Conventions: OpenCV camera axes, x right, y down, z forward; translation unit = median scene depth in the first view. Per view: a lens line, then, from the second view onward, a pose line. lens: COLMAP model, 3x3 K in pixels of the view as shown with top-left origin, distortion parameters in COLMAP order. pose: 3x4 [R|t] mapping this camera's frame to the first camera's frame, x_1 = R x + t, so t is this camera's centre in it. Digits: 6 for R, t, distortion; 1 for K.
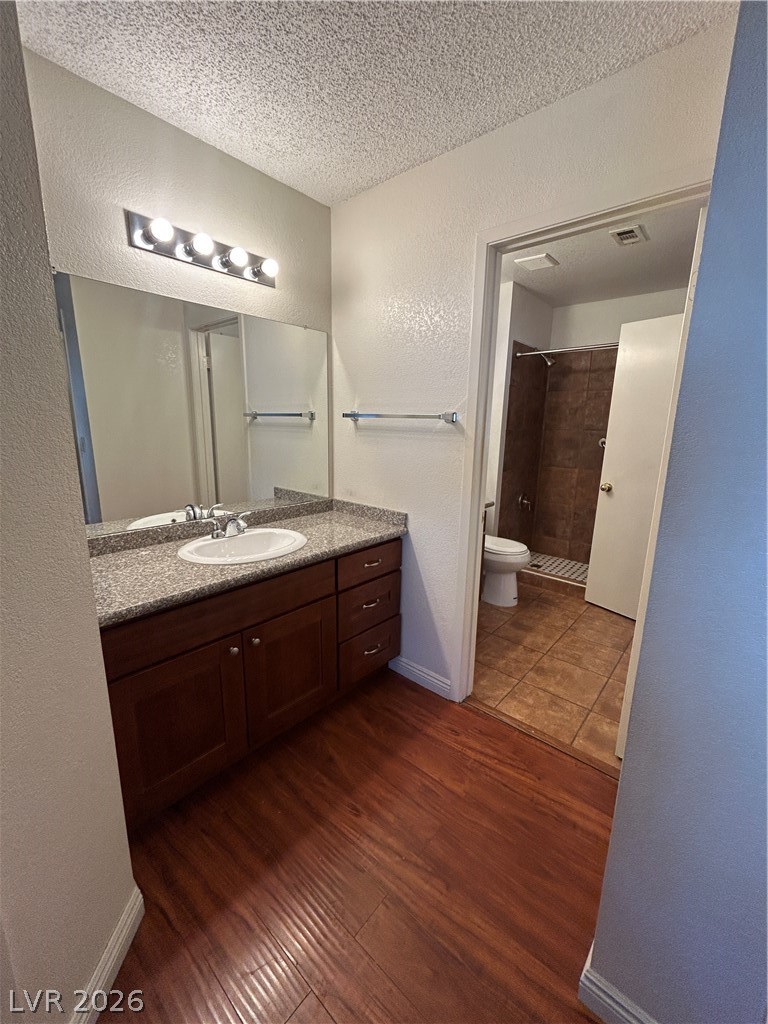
lens RADIAL K [[410.7, 0, 389.4], [0, 410.7, 511.9], [0, 0, 1]] dist [-0.002871, 0.000945]
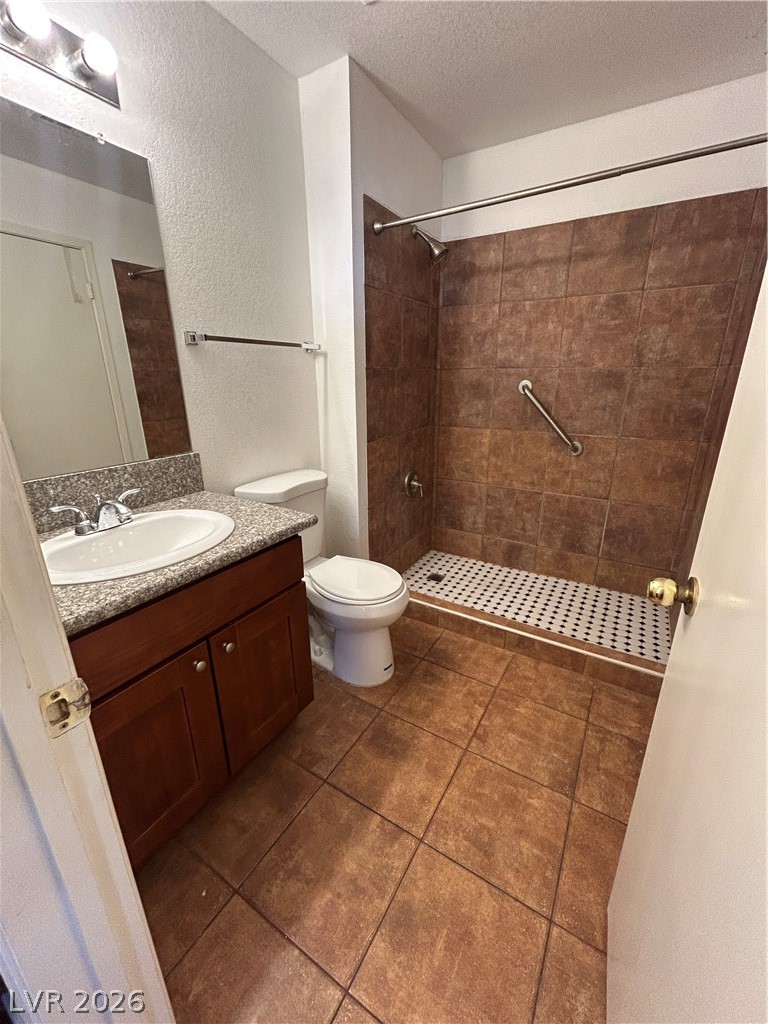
lens RADIAL K [[410.7, 0, 389.4], [0, 410.7, 511.9], [0, 0, 1]] dist [-0.002871, 0.000945]
pose [[0.985149, -0.073997, 0.154937, 0.190911], [0.056767, 0.991992, 0.112821, -0.057316], [-0.162045, -0.102351, 0.981461, 0.370312]]
